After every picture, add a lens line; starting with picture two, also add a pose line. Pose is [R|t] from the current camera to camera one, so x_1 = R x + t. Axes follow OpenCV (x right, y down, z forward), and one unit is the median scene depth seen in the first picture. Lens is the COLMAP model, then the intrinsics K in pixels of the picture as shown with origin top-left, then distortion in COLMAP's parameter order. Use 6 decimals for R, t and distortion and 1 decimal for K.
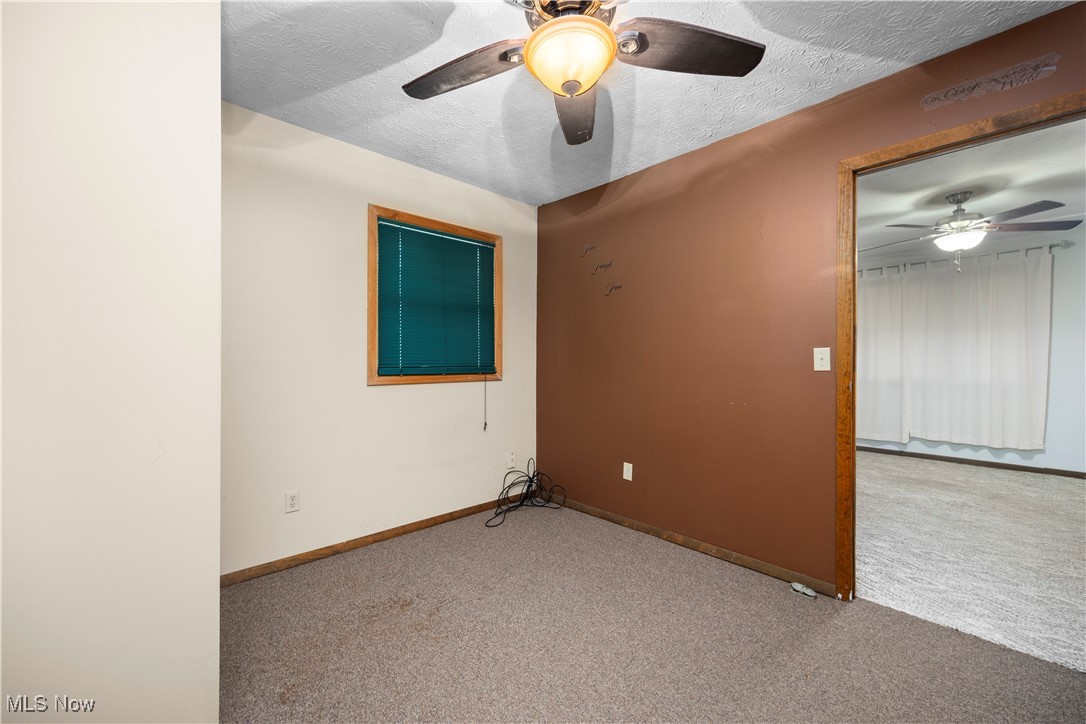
lens RADIAL K [[431.6, 0, 529.7], [0, 431.6, 359.8], [0, 0, 1]] dist [0.000417, 0.000191]
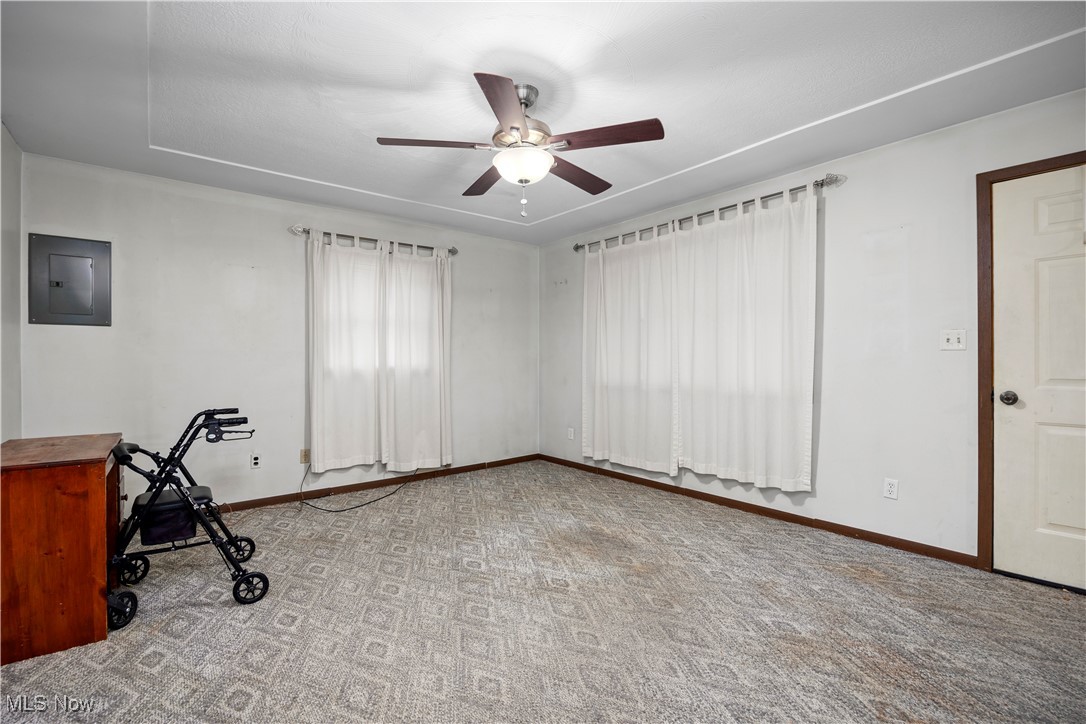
lens RADIAL K [[490.9, 0, 539.9], [0, 490.9, 357.9], [0, 0, 1]] dist [-0.016770, 0.000737]
pose [[0.998427, -0.005706, -0.055776, 0.786842], [0.005517, 0.999978, -0.003545, 0.003299], [0.055795, 0.003232, 0.998437, 0.221873]]
